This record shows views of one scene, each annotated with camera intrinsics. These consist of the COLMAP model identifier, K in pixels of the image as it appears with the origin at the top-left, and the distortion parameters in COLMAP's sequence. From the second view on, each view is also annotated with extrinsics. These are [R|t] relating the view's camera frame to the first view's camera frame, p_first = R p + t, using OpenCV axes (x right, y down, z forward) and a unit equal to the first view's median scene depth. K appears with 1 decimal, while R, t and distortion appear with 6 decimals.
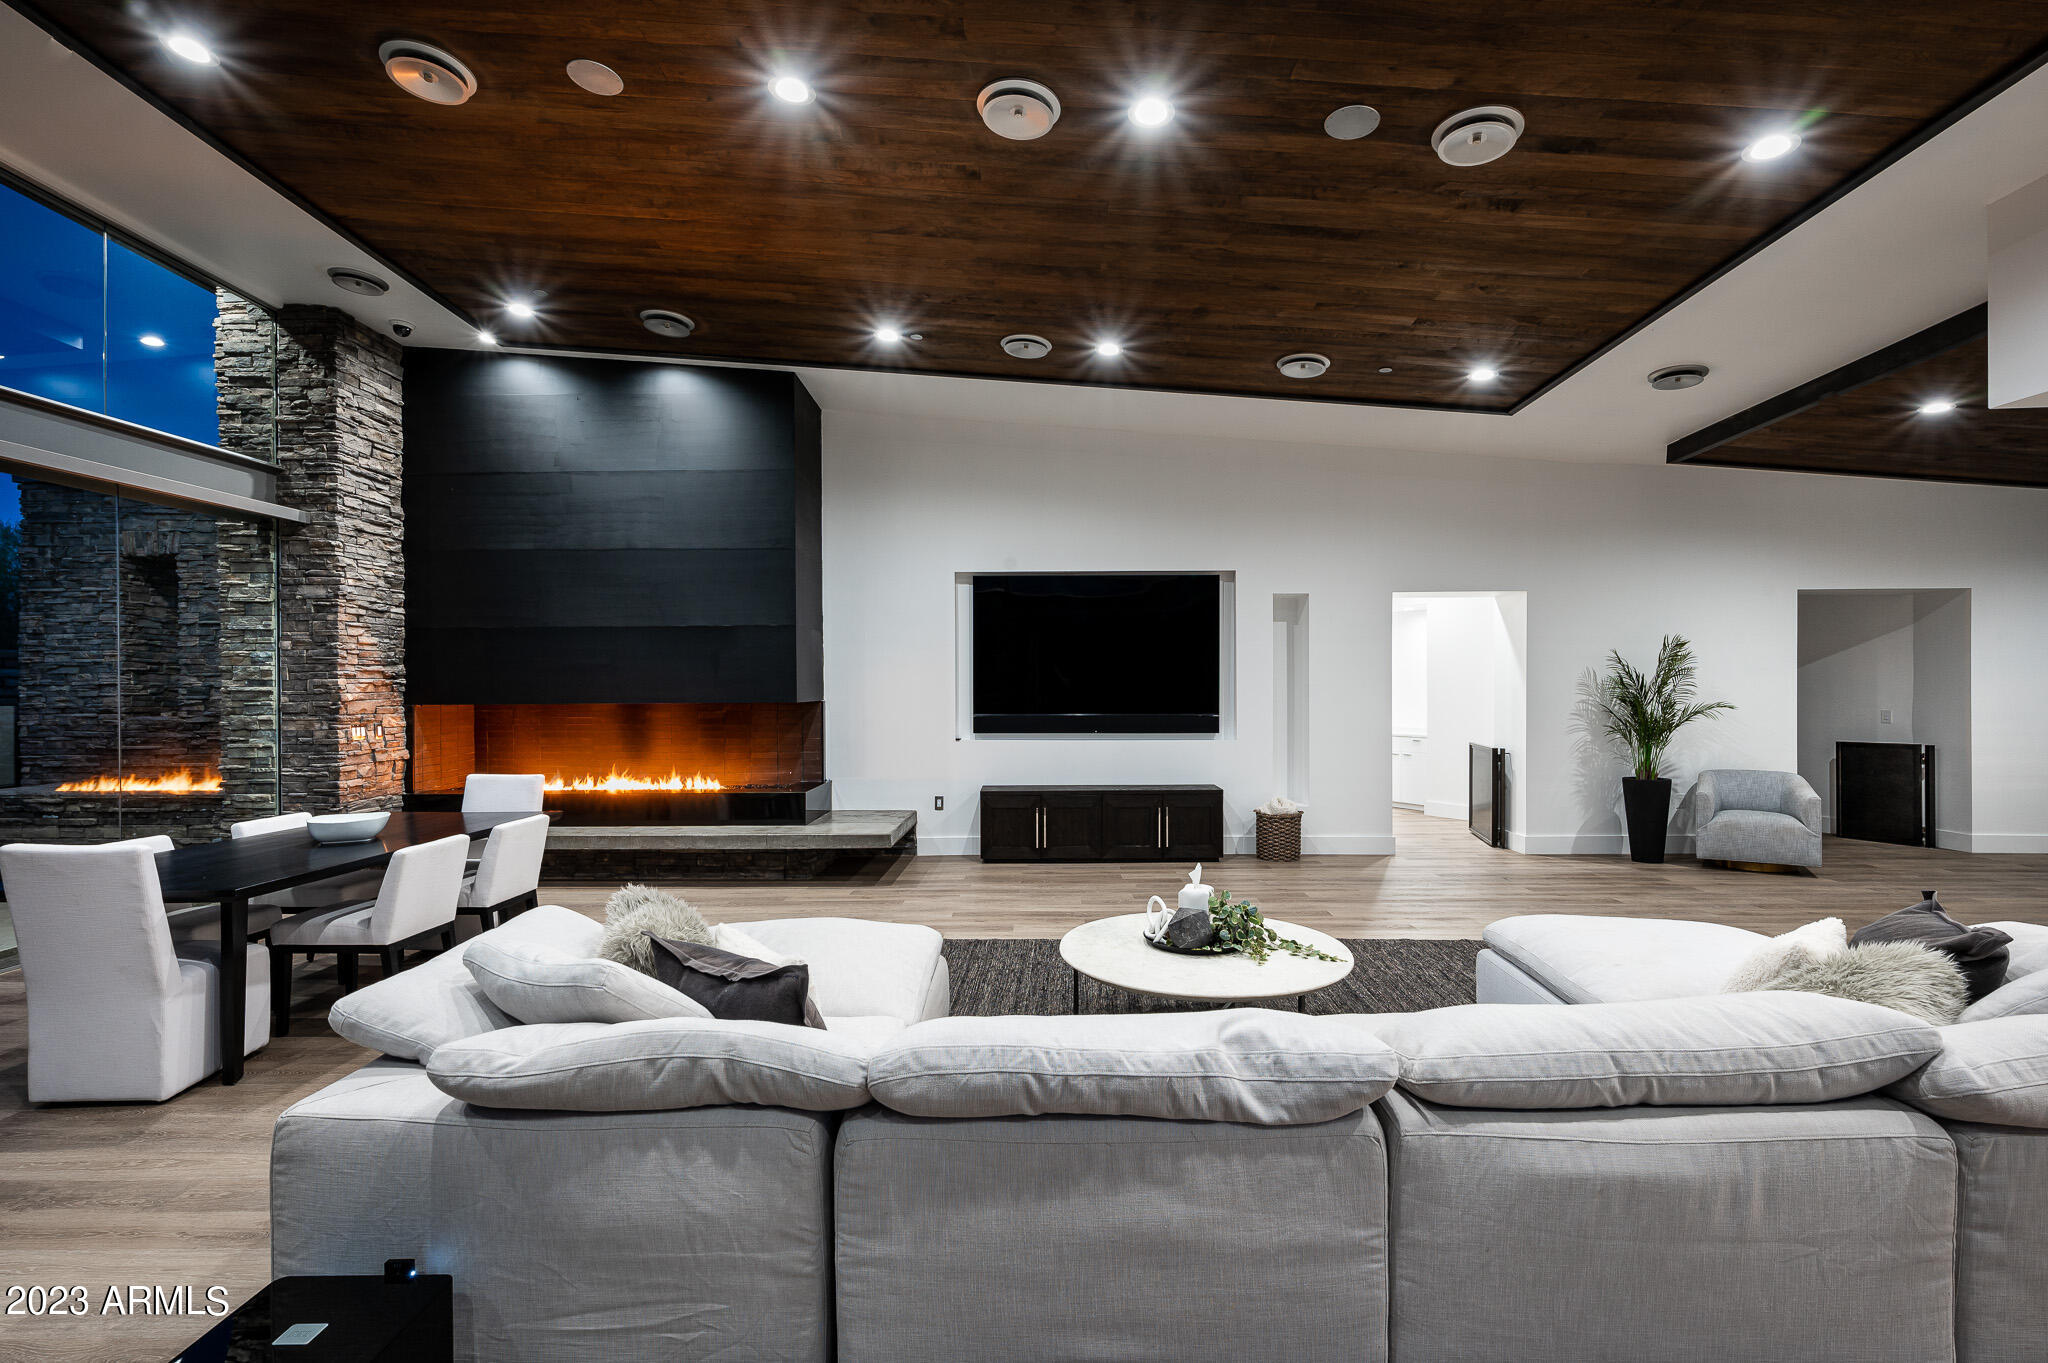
lens RADIAL K [[968.9, 0, 1026.3], [0, 968.9, 692.5], [0, 0, 1]] dist [-0.000600, 0.000573]
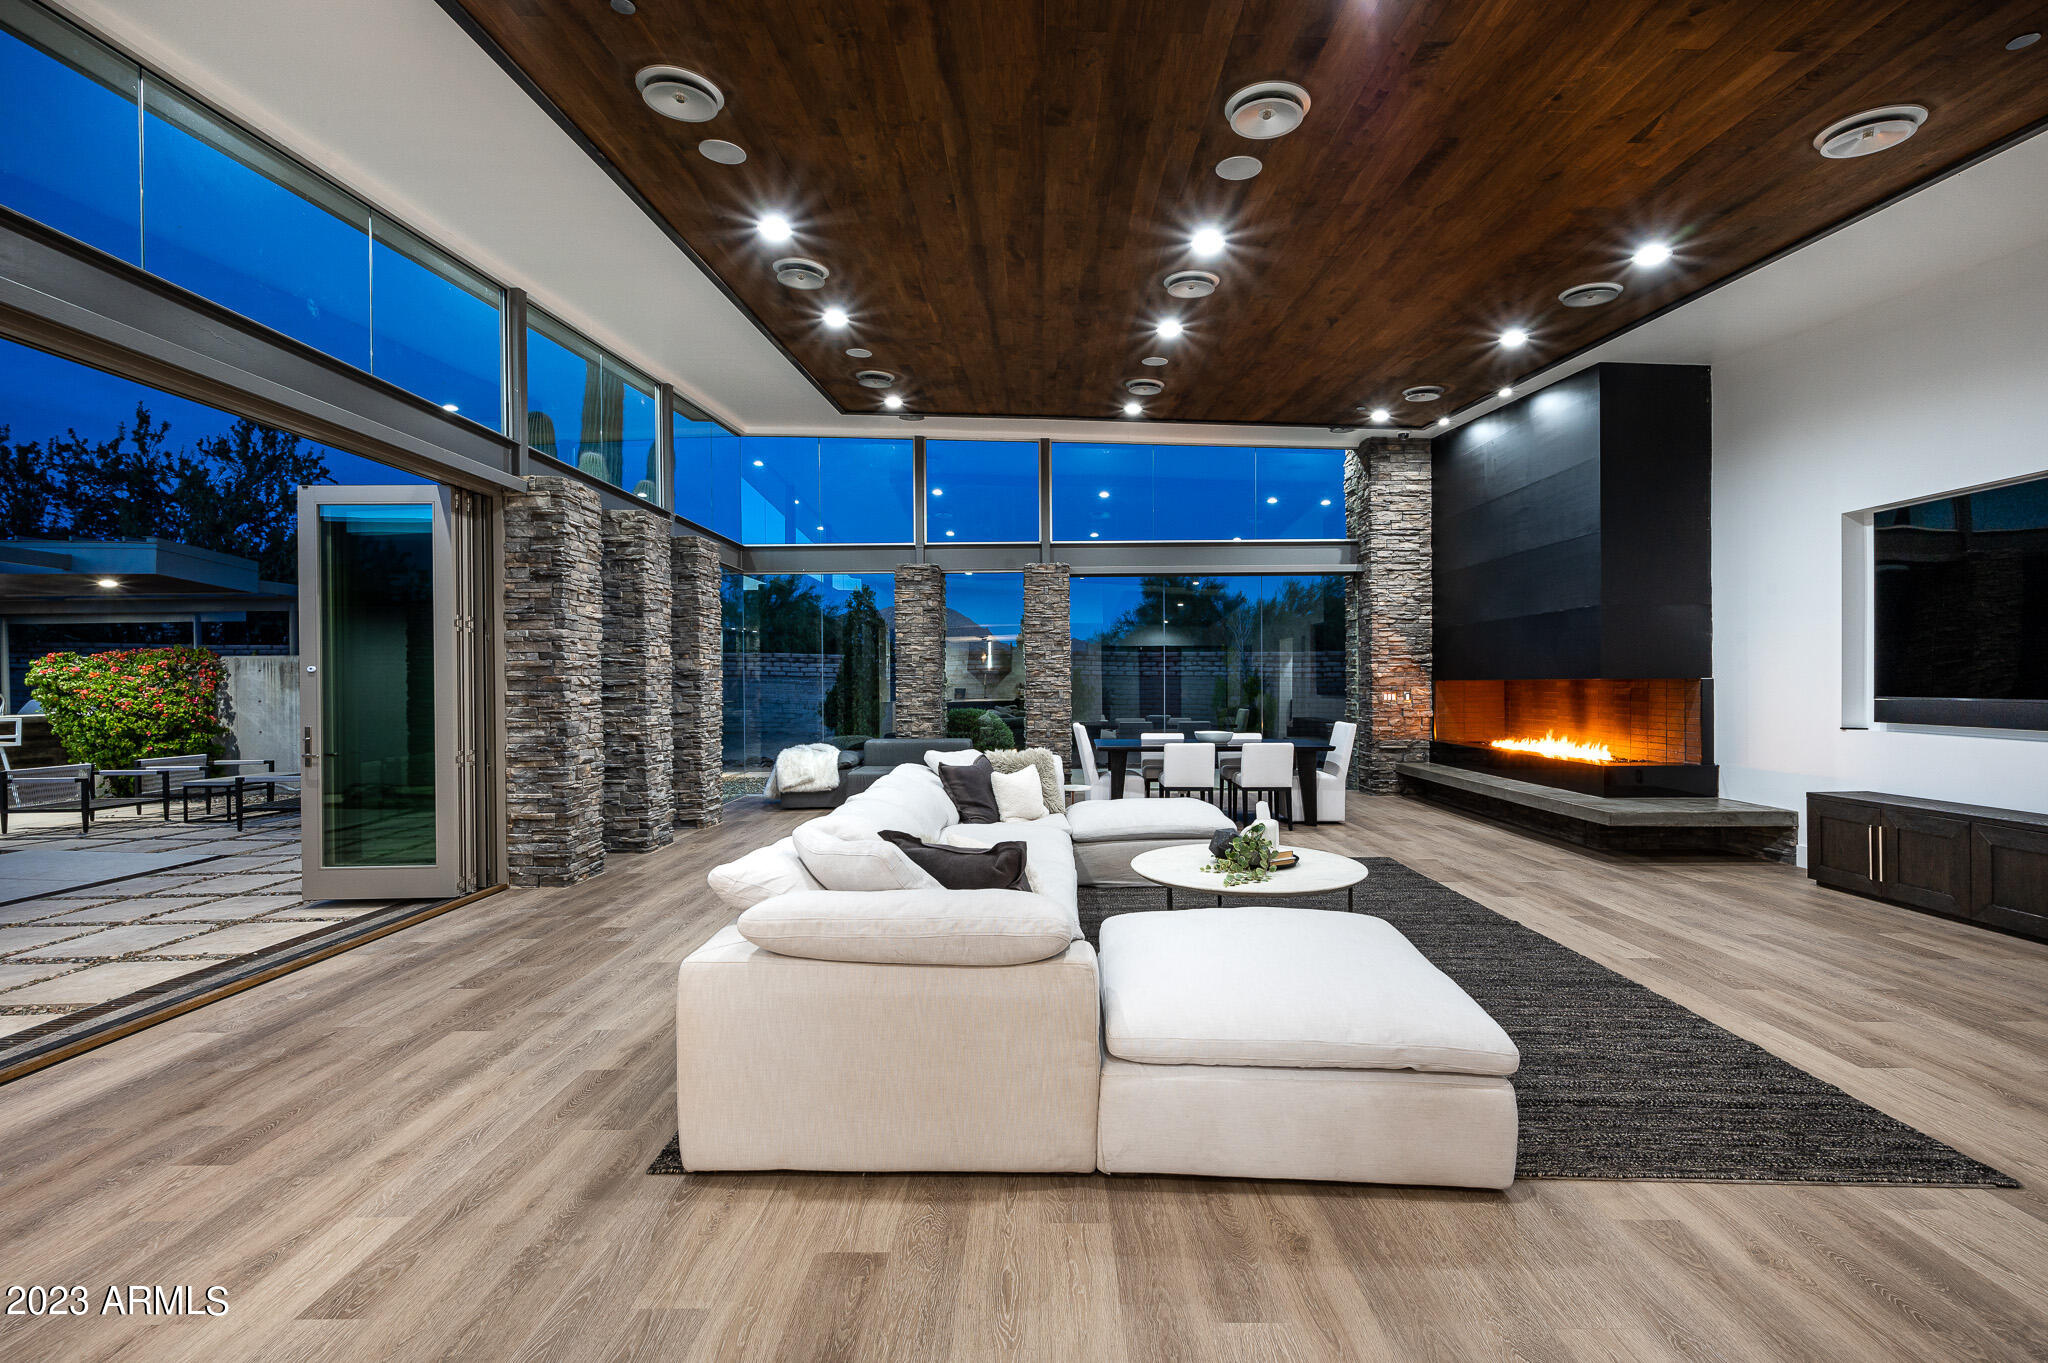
lens RADIAL K [[867.8, 0, 1023.8], [0, 867.8, 691.0], [0, 0, 1]] dist [0.004949, -0.001225]
pose [[0.002454, 0.013713, -0.999903, 0.706081], [0.000770, 0.999906, 0.013715, 0.010544], [0.999997, -0.000804, 0.002443, 0.379476]]
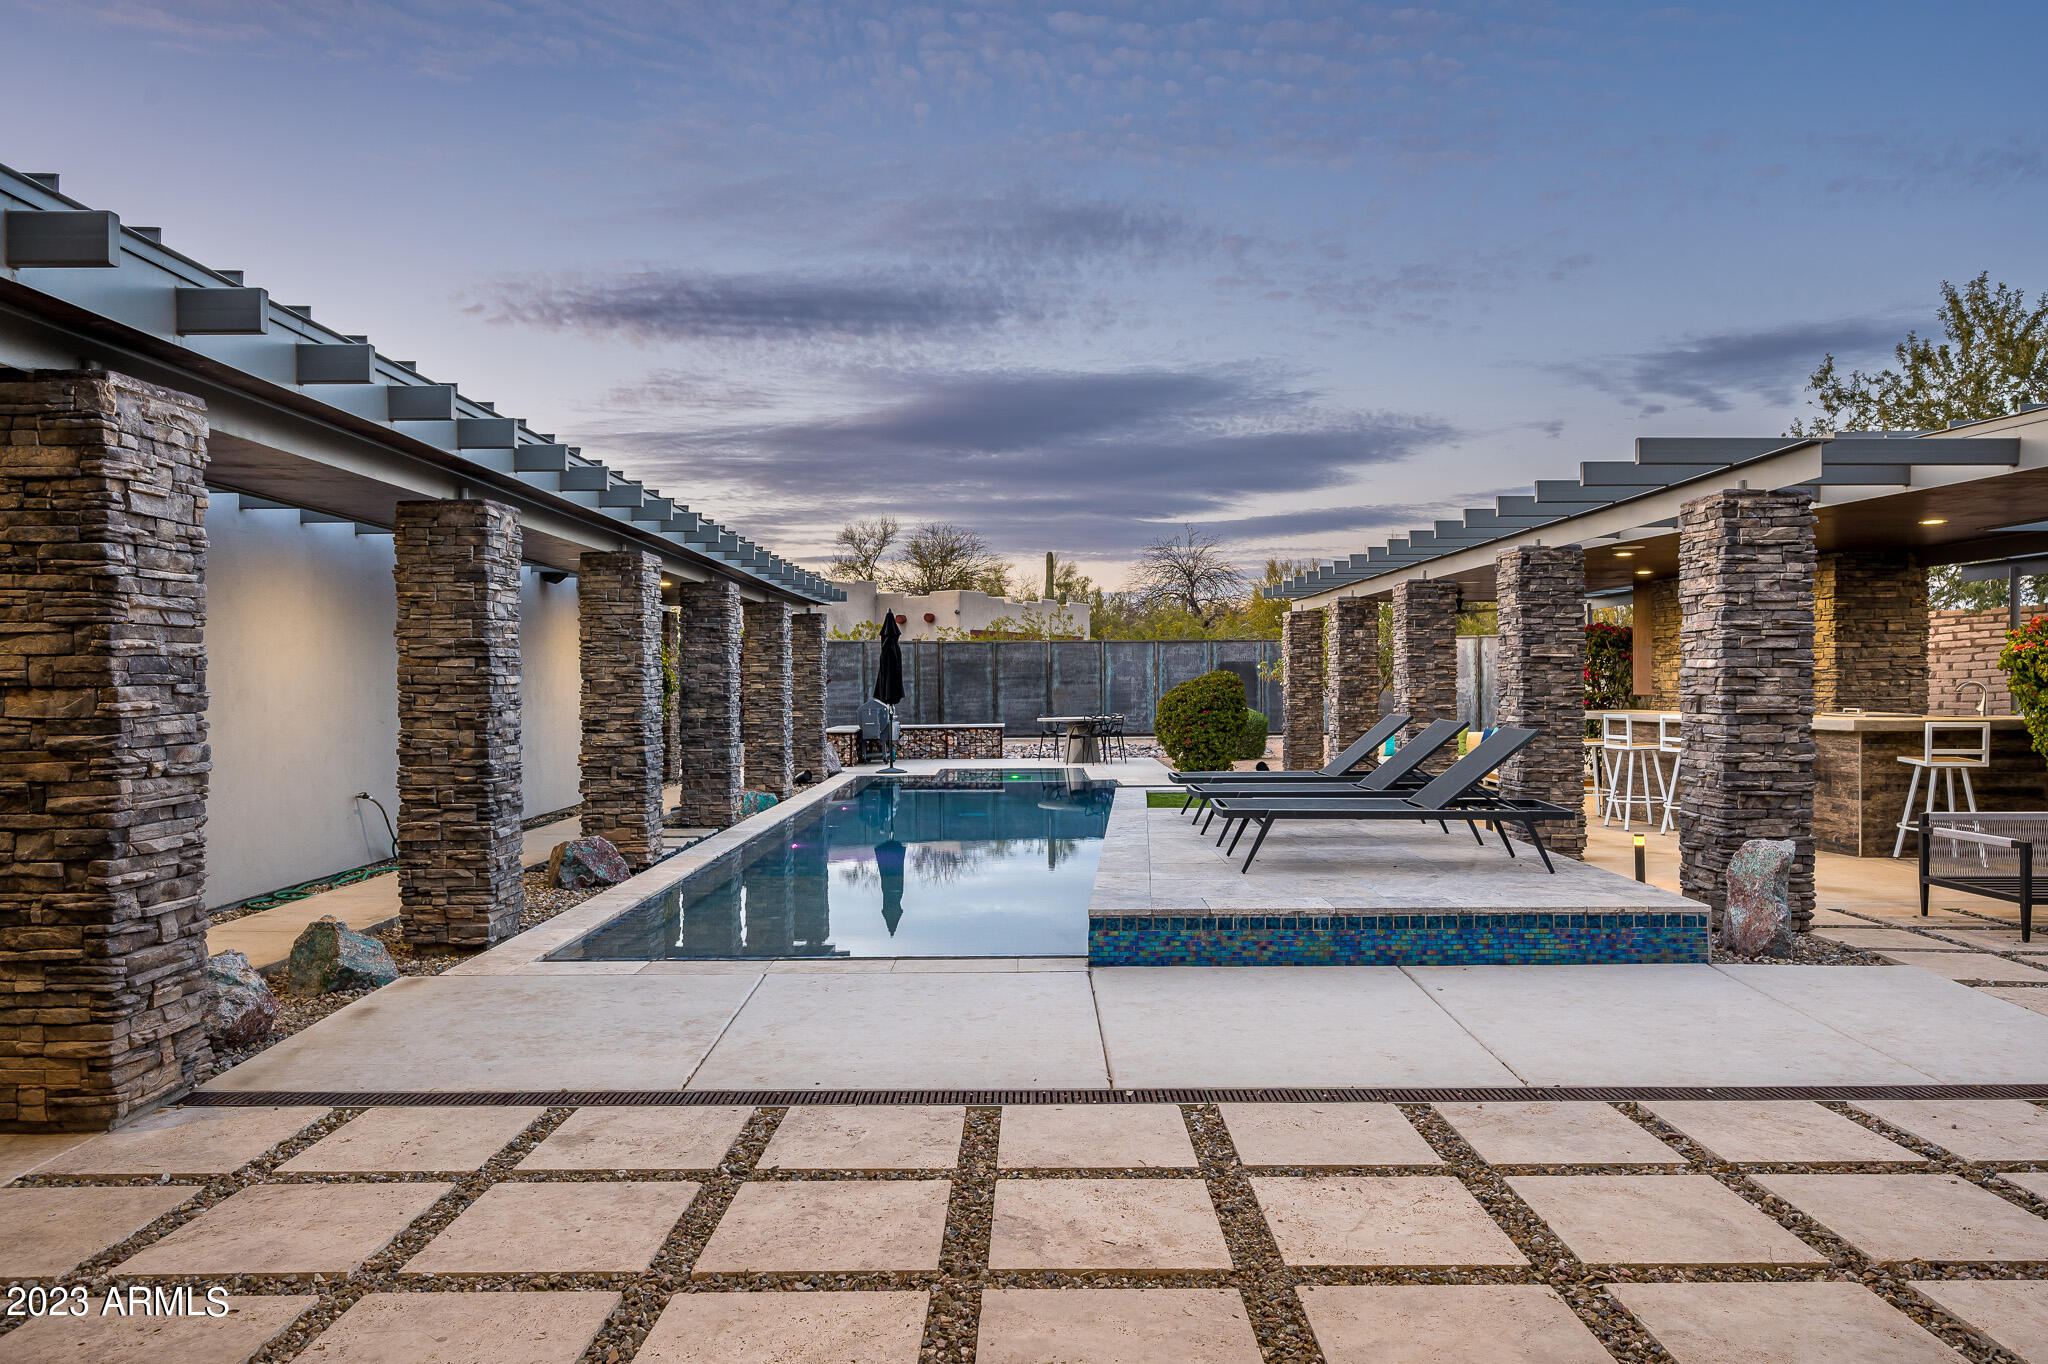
lens RADIAL K [[1333.7, 0, 1020.8], [0, 1333.7, 683.4], [0, 0, 1]] dist [-0.011534, 0.006300]
pose [[-0.999882, 0.010255, -0.011461, 0.283153], [0.010142, 0.999900, 0.009821, 0.009384], [0.011561, 0.009704, -0.999886, 0.084869]]
